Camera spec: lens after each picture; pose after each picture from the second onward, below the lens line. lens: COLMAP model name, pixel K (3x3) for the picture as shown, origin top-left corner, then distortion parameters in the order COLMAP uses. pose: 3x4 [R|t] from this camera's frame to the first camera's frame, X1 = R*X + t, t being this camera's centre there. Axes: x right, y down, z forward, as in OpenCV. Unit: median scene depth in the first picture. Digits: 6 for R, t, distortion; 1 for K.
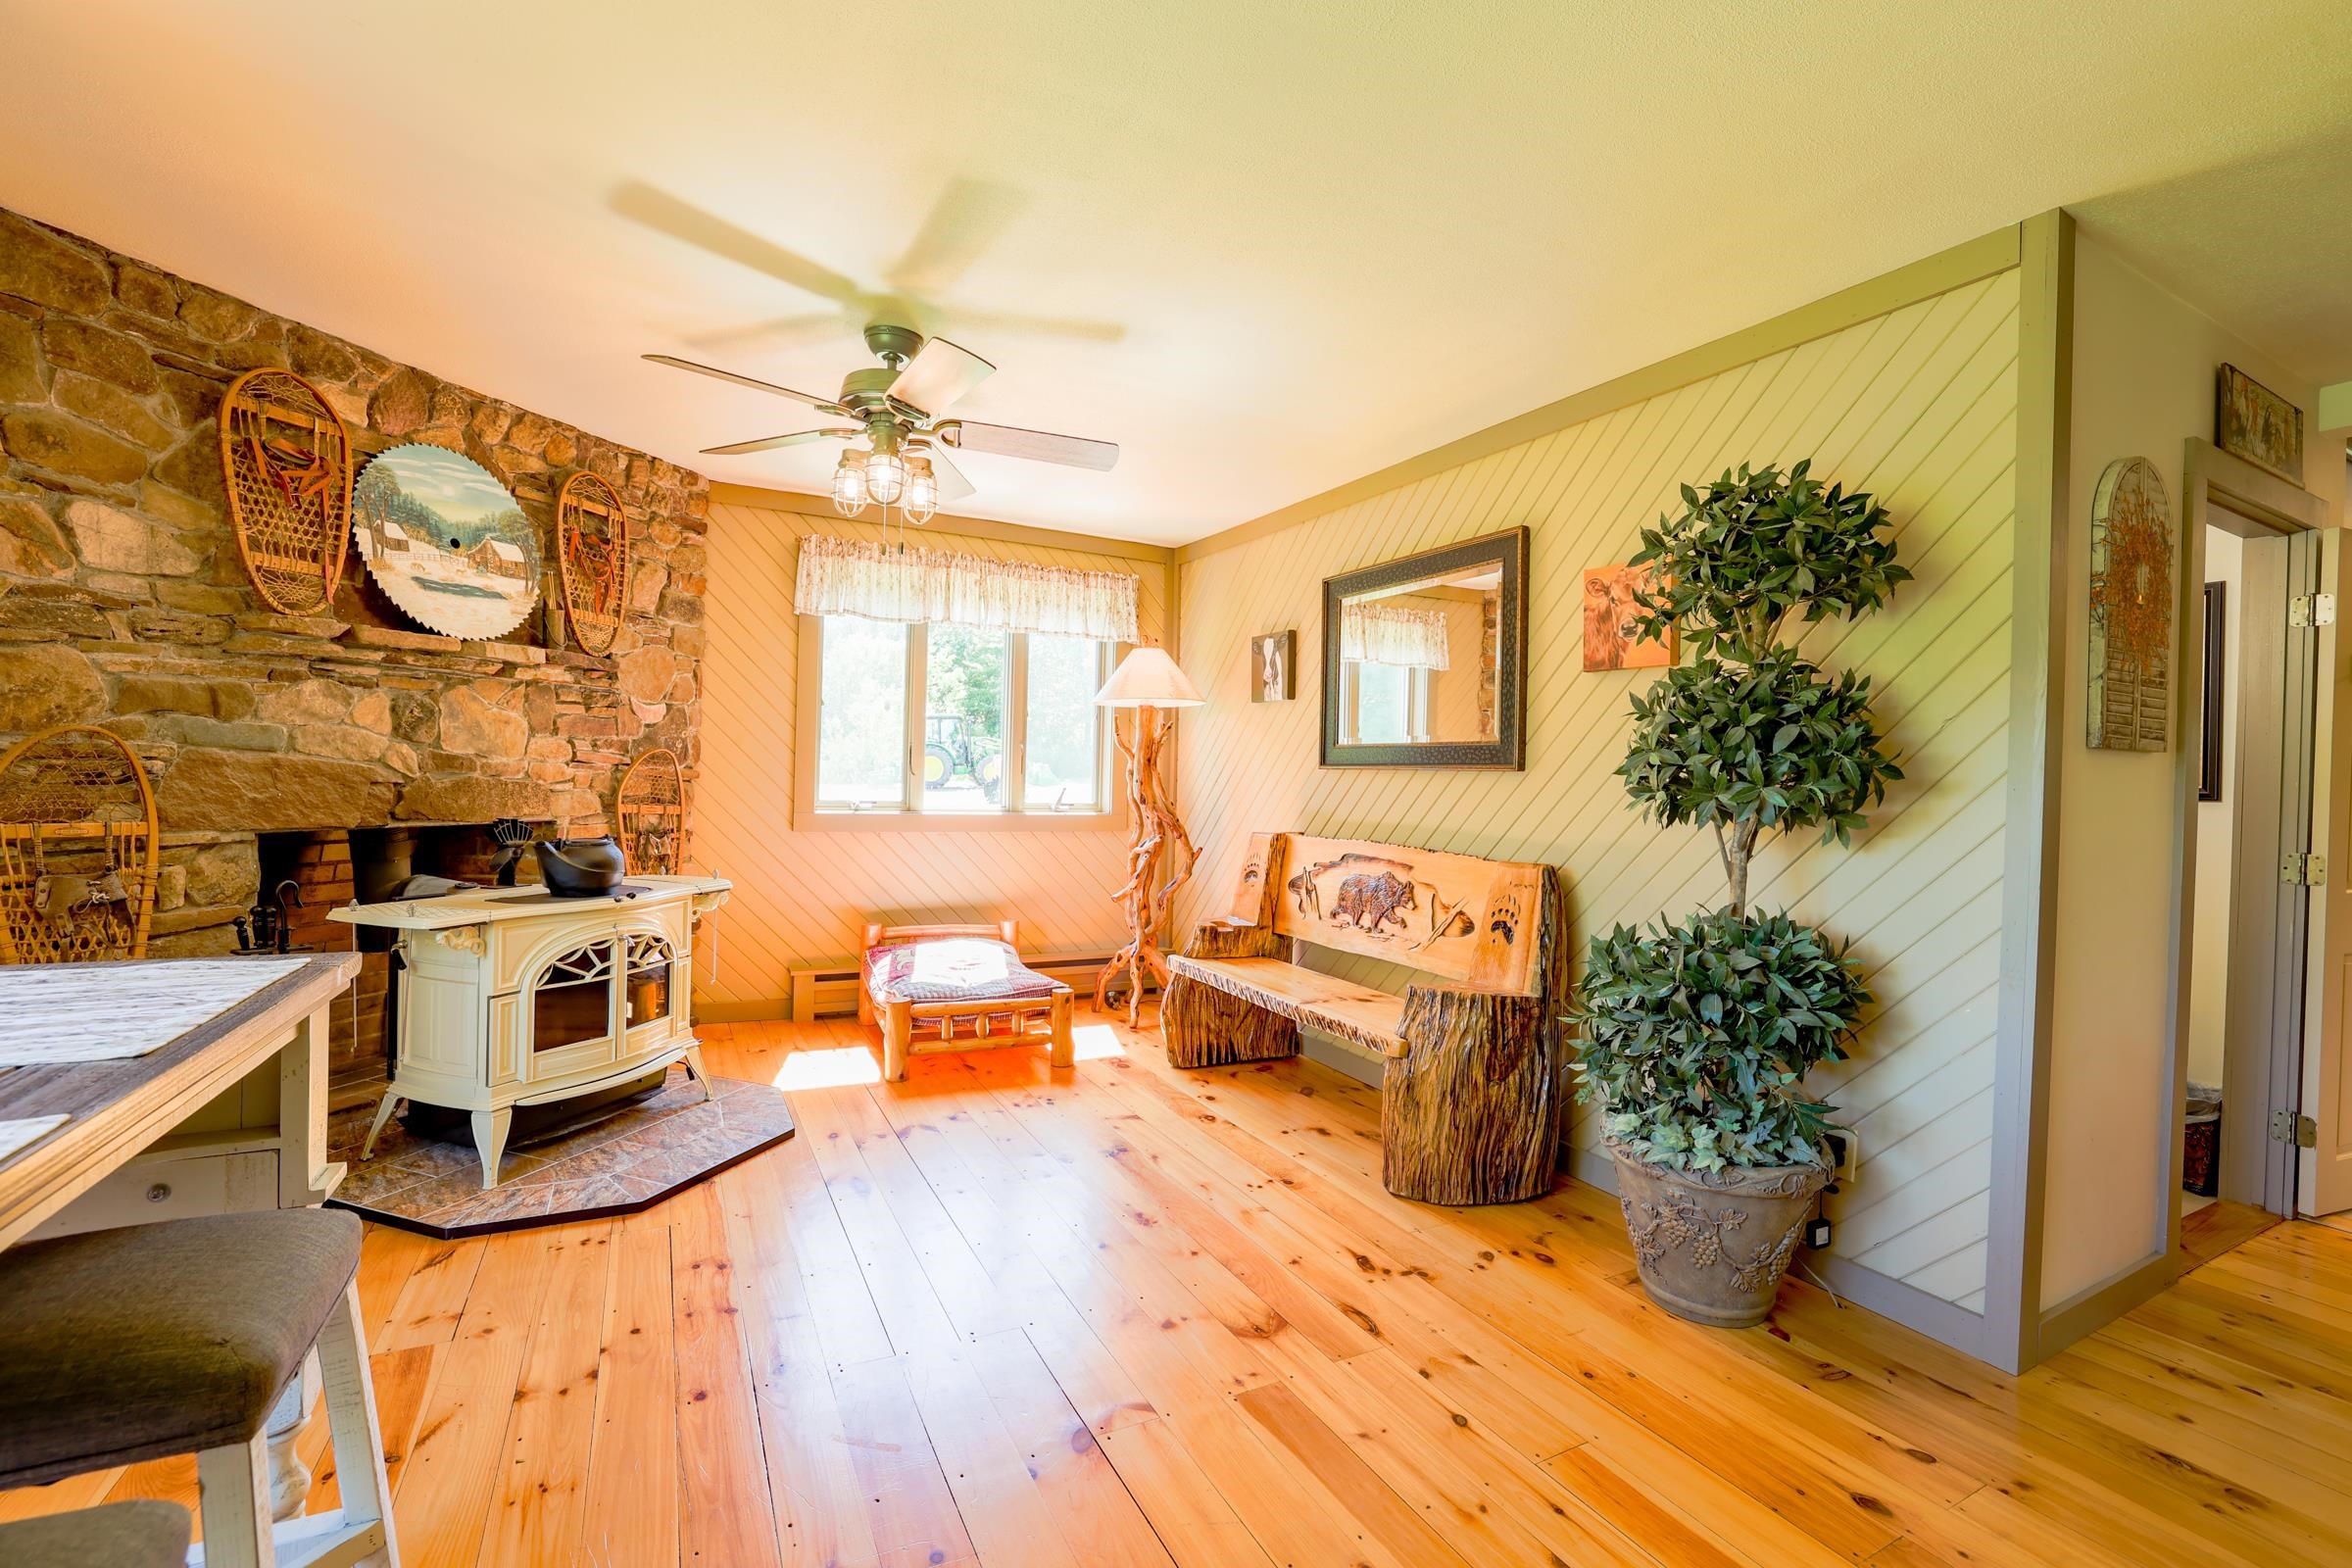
lens RADIAL K [[1002.6, 0, 1182.0], [0, 1002.6, 777.6], [0, 0, 1]] dist [0.000047, 0.000123]
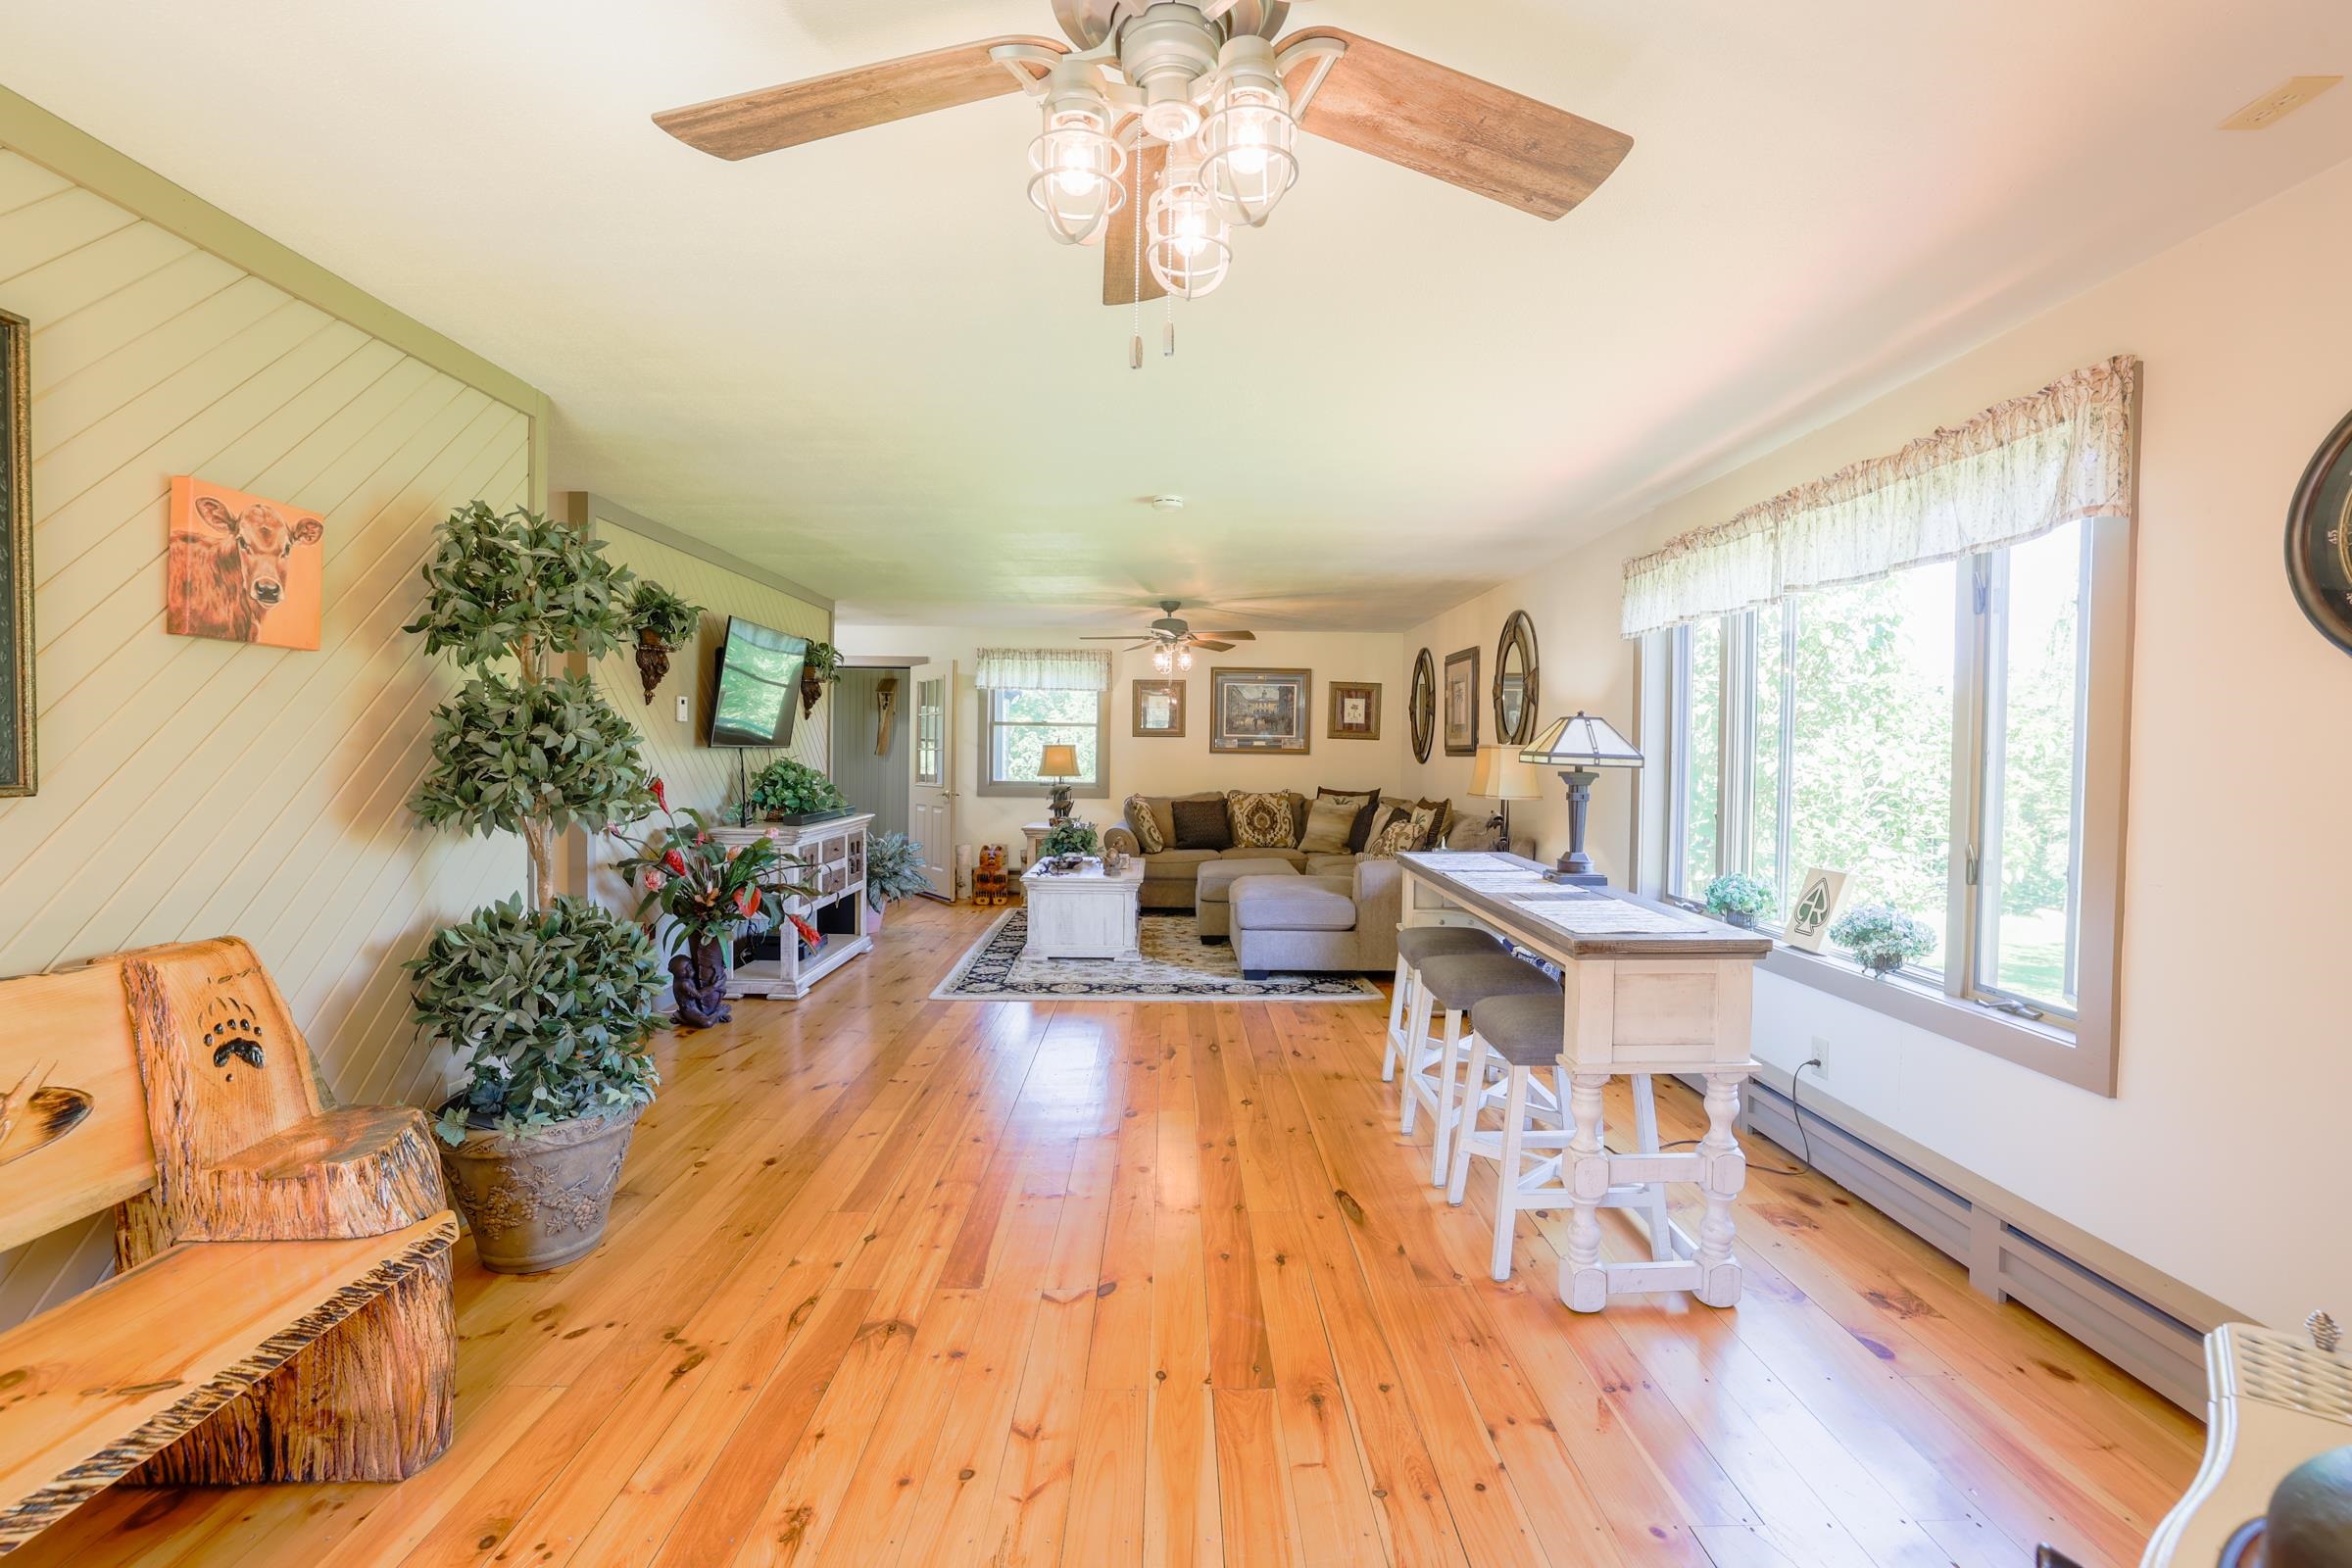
lens RADIAL K [[1002.6, 0, 1182.0], [0, 1002.6, 777.6], [0, 0, 1]] dist [0.000047, 0.000123]
pose [[-0.886977, -0.048226, 0.459288, -0.610492], [-0.032139, 0.998567, 0.042785, -0.080401], [-0.460693, 0.023189, -0.887256, 1.668252]]
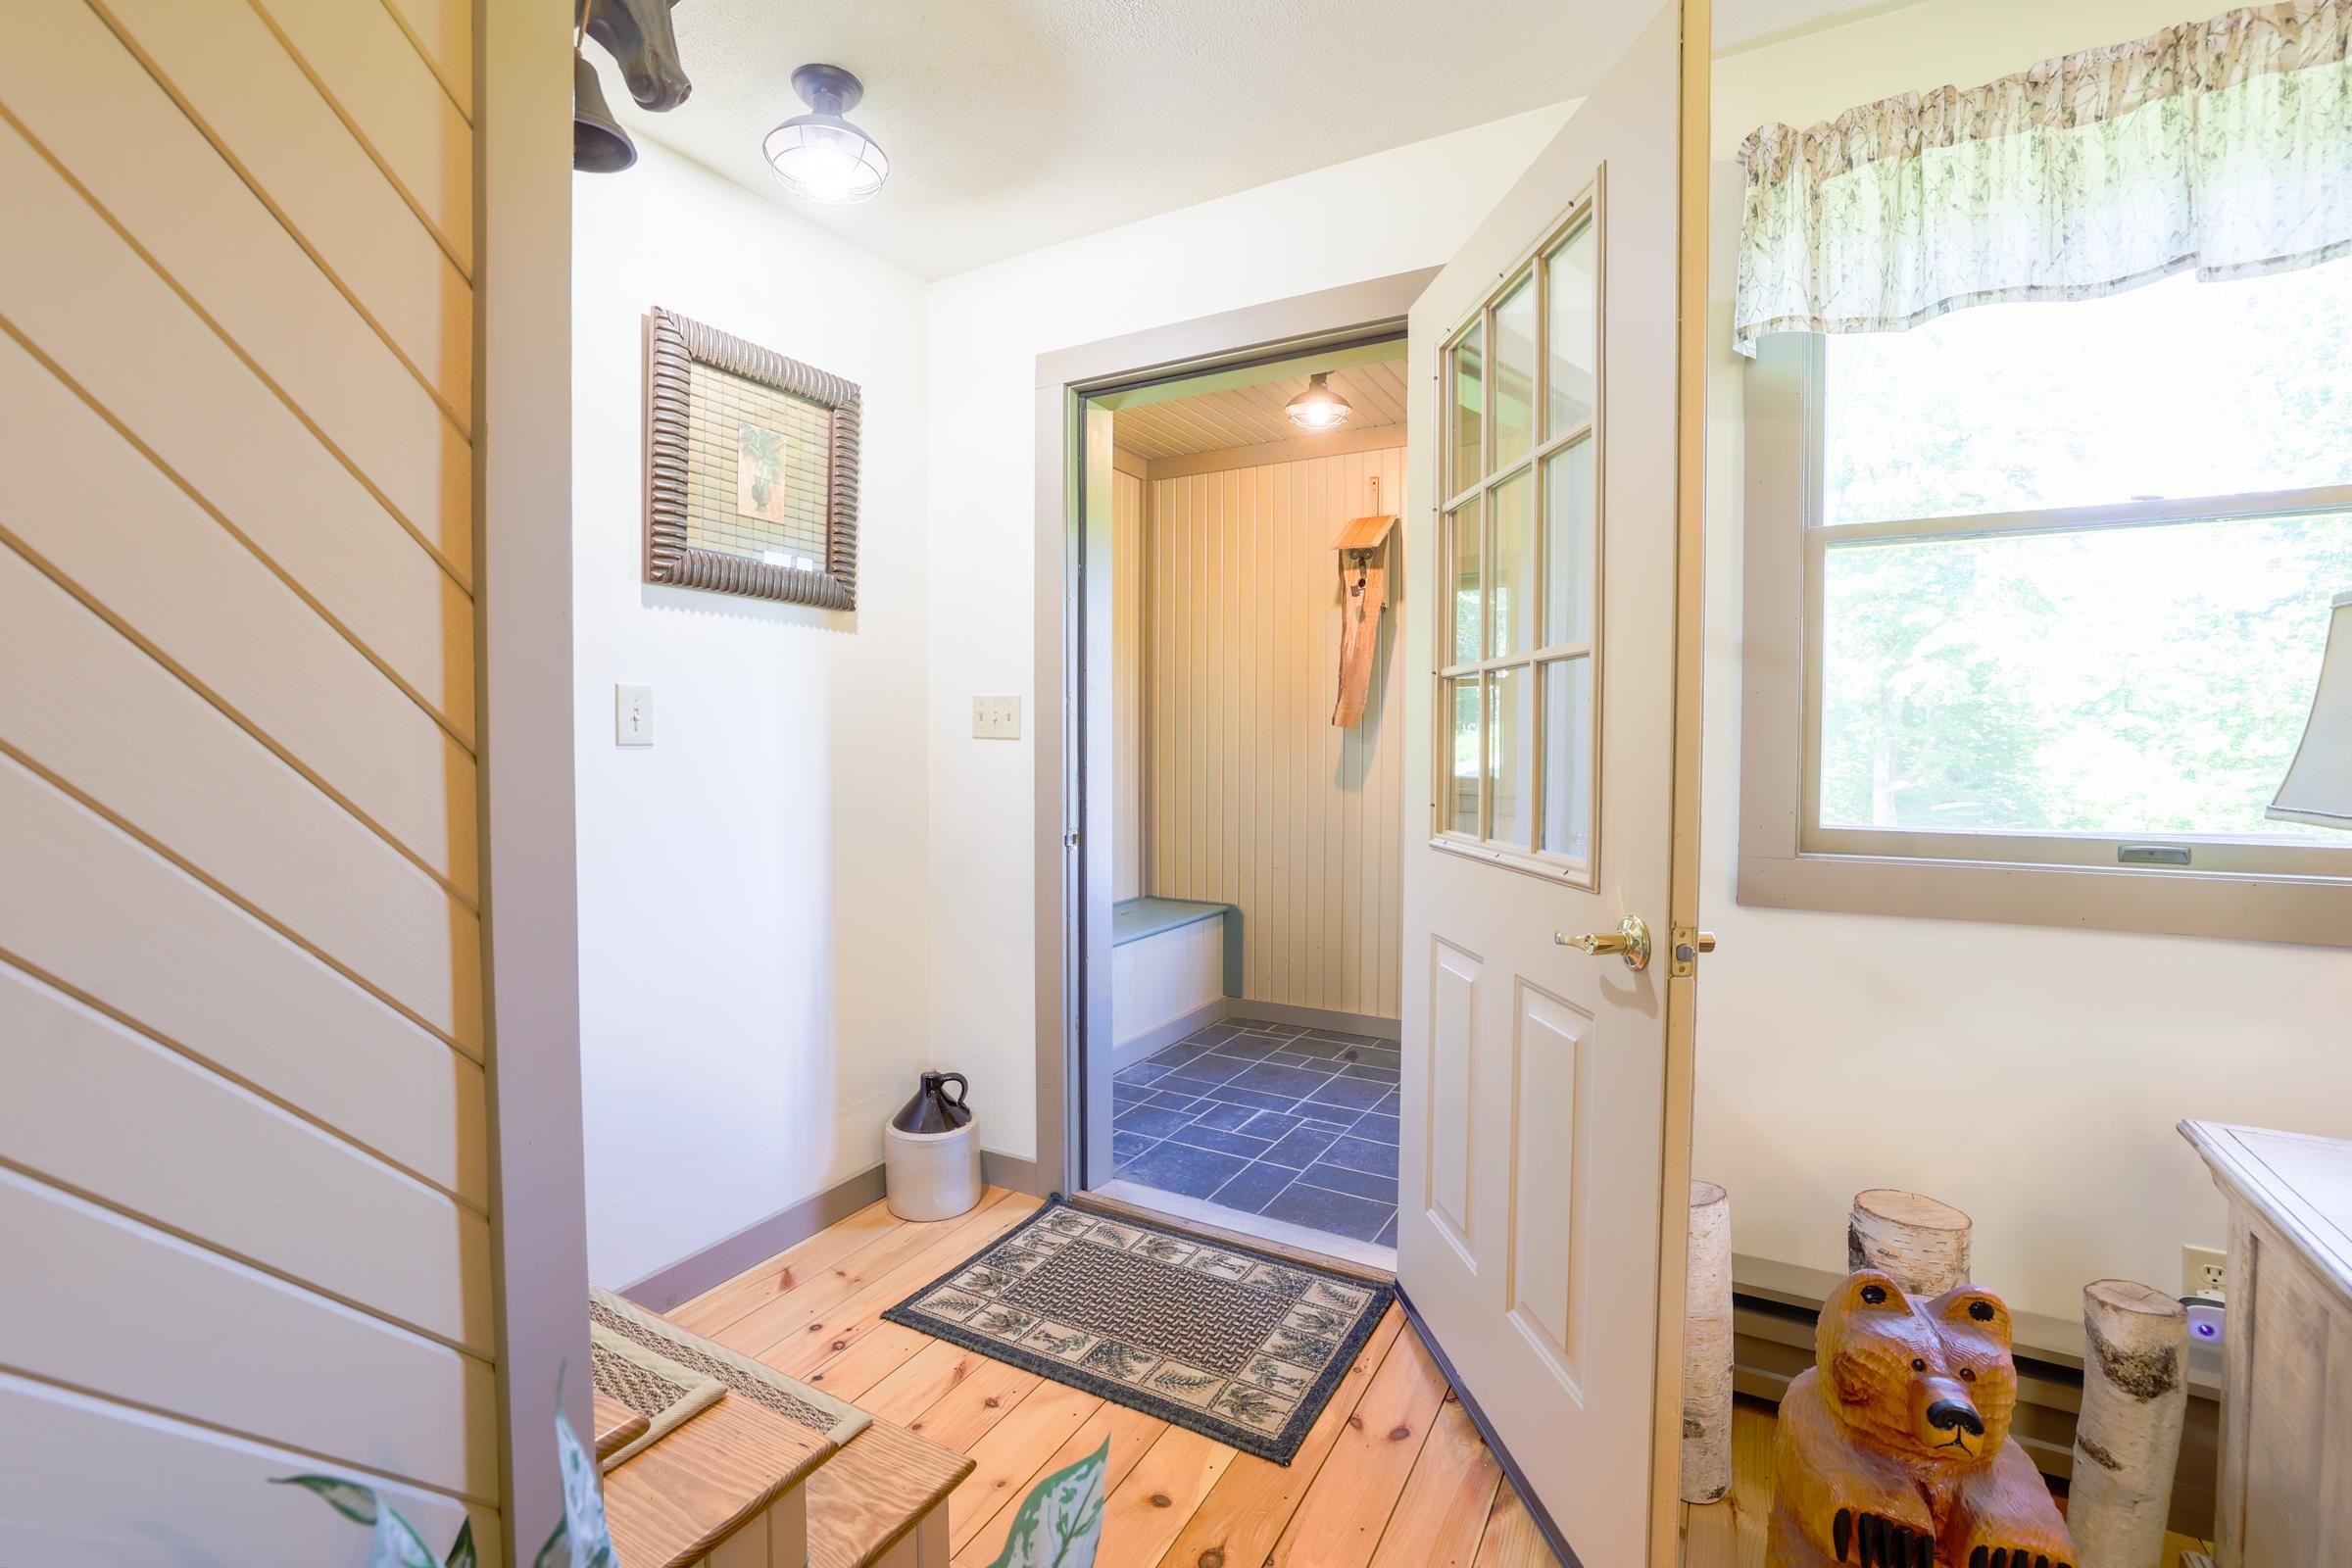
lens RADIAL K [[1002.6, 0, 1182.0], [0, 1002.6, 777.6], [0, 0, 1]] dist [0.000047, 0.000123]
pose [[-0.542249, -0.050456, 0.838701, 1.508292], [-0.011314, 0.998543, 0.052758, 0.053913], [-0.840142, 0.019119, -0.542030, -0.688302]]
